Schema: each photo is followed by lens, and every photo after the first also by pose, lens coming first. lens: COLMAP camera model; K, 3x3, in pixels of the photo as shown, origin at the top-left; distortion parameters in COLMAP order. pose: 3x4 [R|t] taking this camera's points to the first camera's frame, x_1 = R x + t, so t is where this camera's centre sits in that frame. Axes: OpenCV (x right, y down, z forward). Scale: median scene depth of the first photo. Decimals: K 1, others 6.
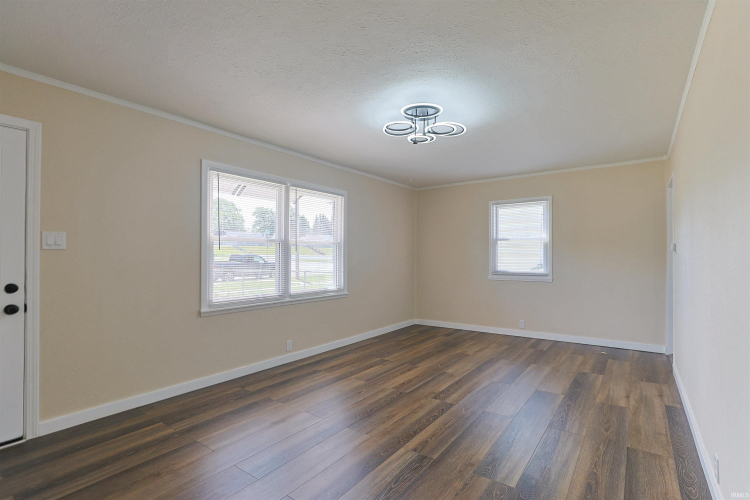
lens RADIAL K [[361.9, 0, 392.6], [0, 361.9, 251.8], [0, 0, 1]] dist [-0.000187, 0.000881]
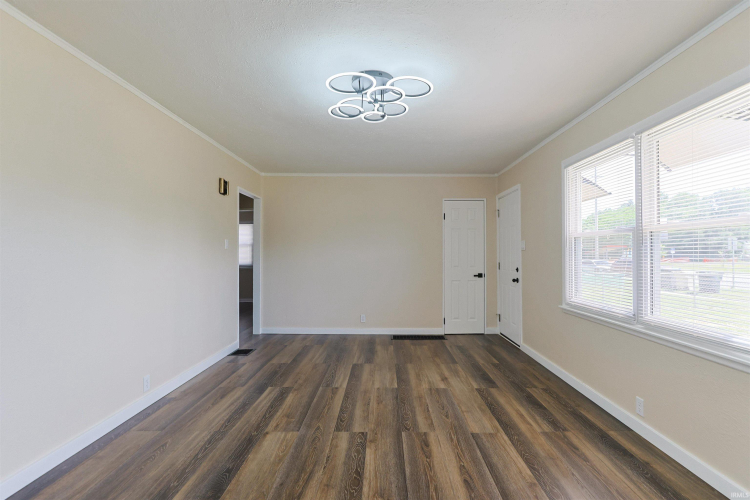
lens RADIAL K [[358.1, 0, 379.5], [0, 358.1, 252.6], [0, 0, 1]] dist [-0.006992, 0.000765]
pose [[-0.831090, -0.002837, -0.556131, 0.452107], [0.005624, 0.999893, -0.013505, 0.017471], [0.556109, -0.014352, -0.830985, 1.449859]]
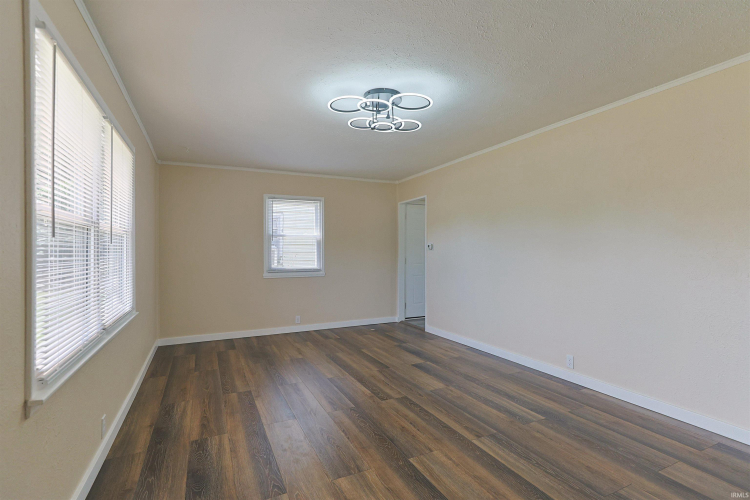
lens RADIAL K [[358.1, 0, 379.5], [0, 358.1, 252.6], [0, 0, 1]] dist [-0.006992, 0.000765]
pose [[0.490082, -0.000650, 0.871676, -0.623307], [-0.007065, 0.999964, 0.004718, 0.007167], [-0.871647, -0.008470, 0.490060, 0.472836]]
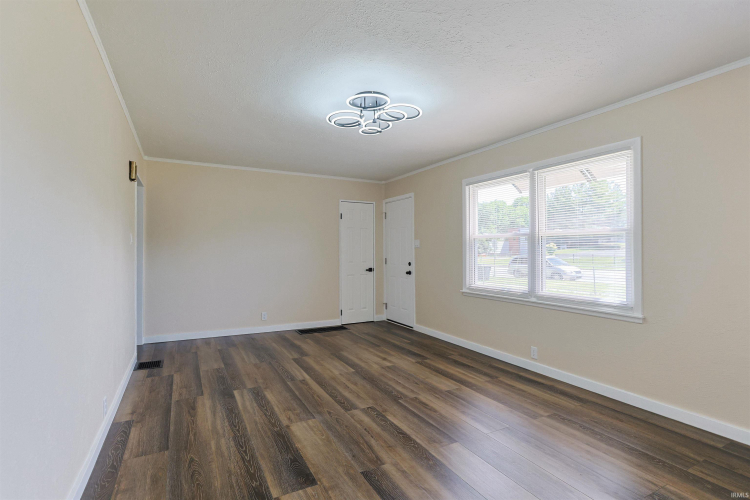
lens RADIAL K [[364.1, 0, 362.5], [0, 364.1, 247.3], [0, 0, 1]] dist [-0.009245, 0.000214]
pose [[-0.485976, -0.009006, -0.873926, 0.798219], [0.010806, 0.999809, -0.016312, 0.016398], [0.873905, -0.017371, -0.485786, 1.237512]]
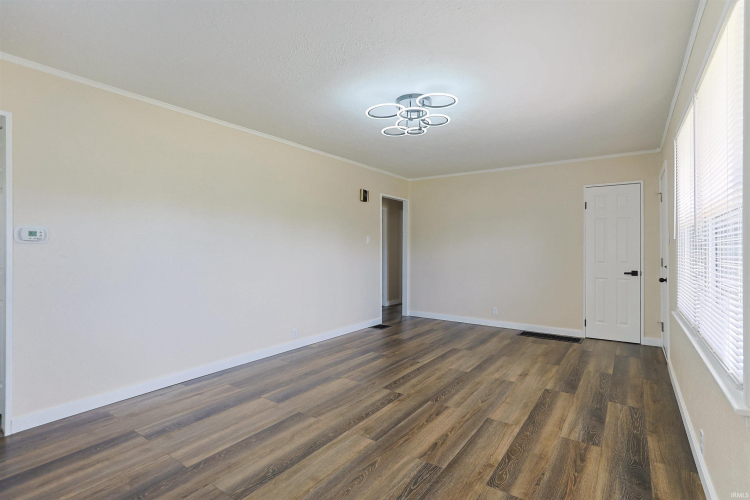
lens RADIAL K [[356.6, 0, 380.7], [0, 356.6, 244.4], [0, 0, 1]] dist [-0.015394, 0.011090]
pose [[-0.999884, -0.000719, 0.015223, 0.133202], [-0.001045, 0.999769, -0.021448, 0.021310], [-0.015204, -0.021461, -0.999654, 1.696137]]
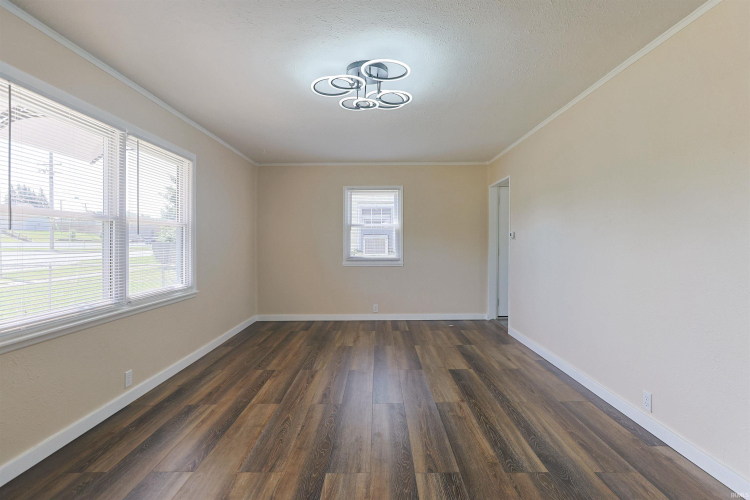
lens RADIAL K [[356.6, 0, 380.7], [0, 356.6, 244.4], [0, 0, 1]] dist [-0.015394, 0.011090]
pose [[0.820801, -0.004394, 0.571197, -0.320775], [-0.005031, 0.999876, 0.014921, 0.004784], [-0.571192, -0.015121, 0.820677, 0.249073]]
